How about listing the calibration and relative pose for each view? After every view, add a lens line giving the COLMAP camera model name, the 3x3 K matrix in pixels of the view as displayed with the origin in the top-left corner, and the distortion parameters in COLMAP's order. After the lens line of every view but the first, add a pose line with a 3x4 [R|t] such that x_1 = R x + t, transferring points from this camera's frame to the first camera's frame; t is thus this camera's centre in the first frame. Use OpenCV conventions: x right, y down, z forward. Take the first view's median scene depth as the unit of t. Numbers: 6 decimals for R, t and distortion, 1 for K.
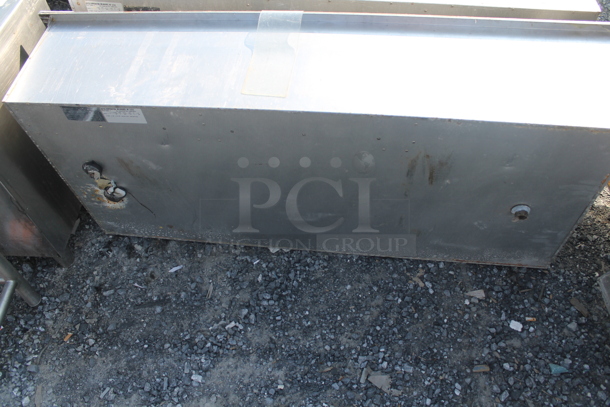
lens RADIAL K [[518.9, 0, 299.8], [0, 518.9, 203.9], [0, 0, 1]] dist [-0.151338, 0.120764]
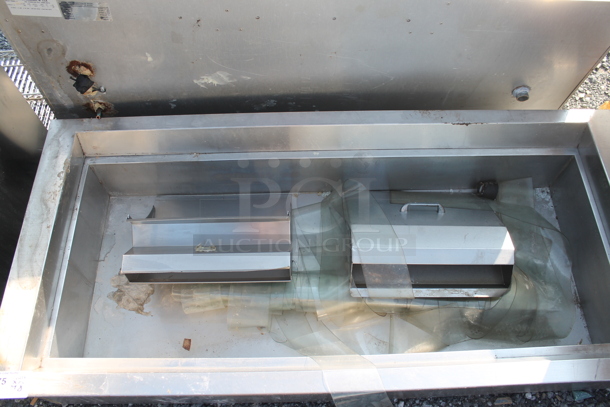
lens RADIAL K [[518.9, 0, 309.5], [0, 518.9, 202.8], [0, 0, 1]] dist [-0.151338, 0.120764]
pose [[0.991759, -0.061018, 0.112654, -0.080394], [0.042167, 0.985772, 0.162711, -0.202032], [-0.120979, -0.156620, 0.980221, 0.180949]]
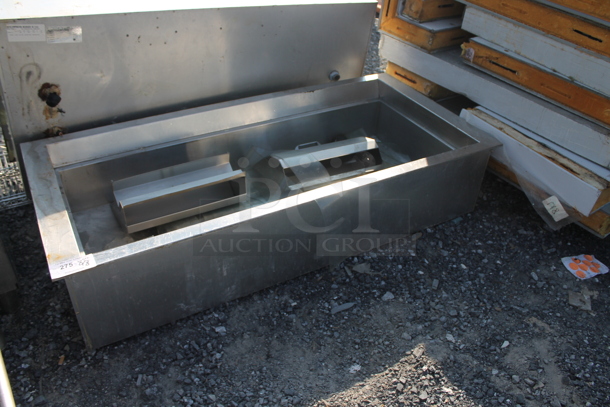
lens RADIAL K [[518.9, 0, 302.8], [0, 518.9, 204.3], [0, 0, 1]] dist [-0.151338, 0.120764]
pose [[0.815851, -0.244217, 0.524162, -0.559668], [0.377685, 0.911437, -0.163206, 0.350689], [-0.437883, 0.331120, 0.835834, -0.026358]]
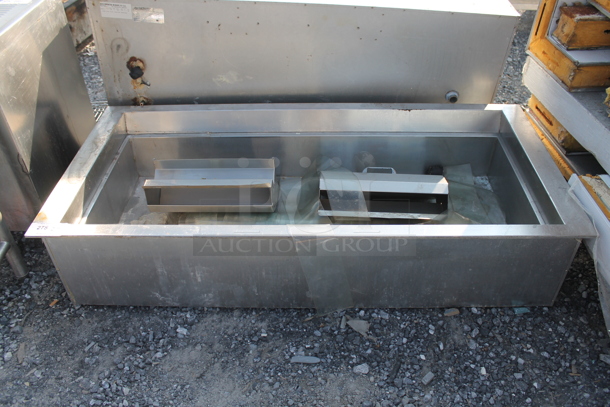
lens RADIAL K [[518.9, 0, 301.9], [0, 518.9, 204.0], [0, 0, 1]] dist [-0.151338, 0.120764]
pose [[0.997018, 0.002973, 0.077115, -0.042040], [0.014007, 0.975689, -0.218711, 0.327969], [-0.075890, 0.219139, 0.972738, -0.081807]]
